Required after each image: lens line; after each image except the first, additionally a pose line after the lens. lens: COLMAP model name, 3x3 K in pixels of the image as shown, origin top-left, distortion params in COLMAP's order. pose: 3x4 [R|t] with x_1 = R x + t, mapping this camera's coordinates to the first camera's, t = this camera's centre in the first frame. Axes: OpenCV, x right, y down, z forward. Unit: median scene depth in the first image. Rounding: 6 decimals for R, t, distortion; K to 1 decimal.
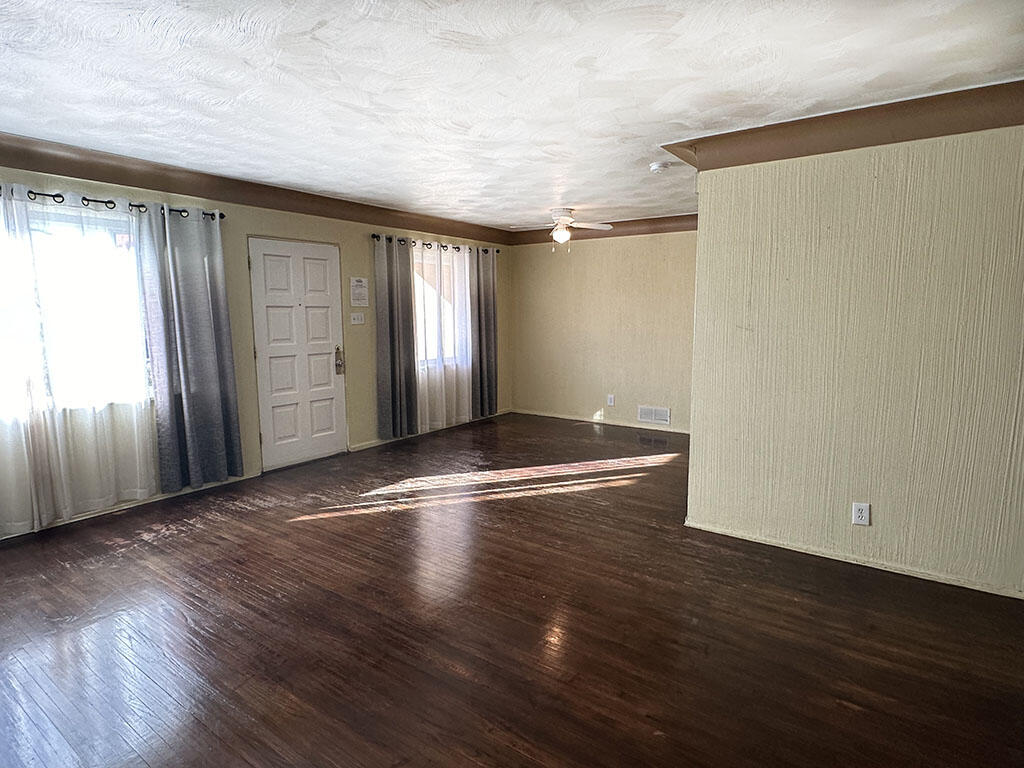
lens RADIAL K [[555.3, 0, 511.4], [0, 555.3, 384.6], [0, 0, 1]] dist [0.000306, 0.000027]
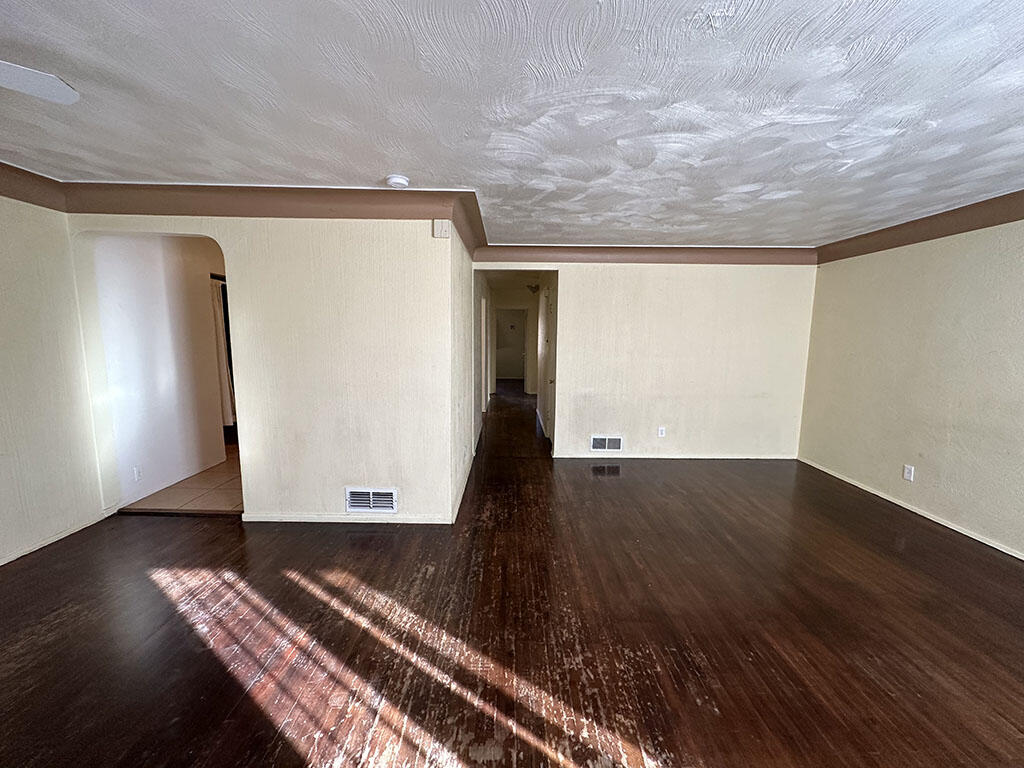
lens RADIAL K [[406.7, 0, 511.2], [0, 406.7, 385.6], [0, 0, 1]] dist [-0.000158, 0.000056]
pose [[-0.581864, -0.102081, 0.806854, -0.333701], [0.100415, 0.975483, 0.195830, -0.149348], [-0.807064, 0.194966, -0.557348, 1.053131]]
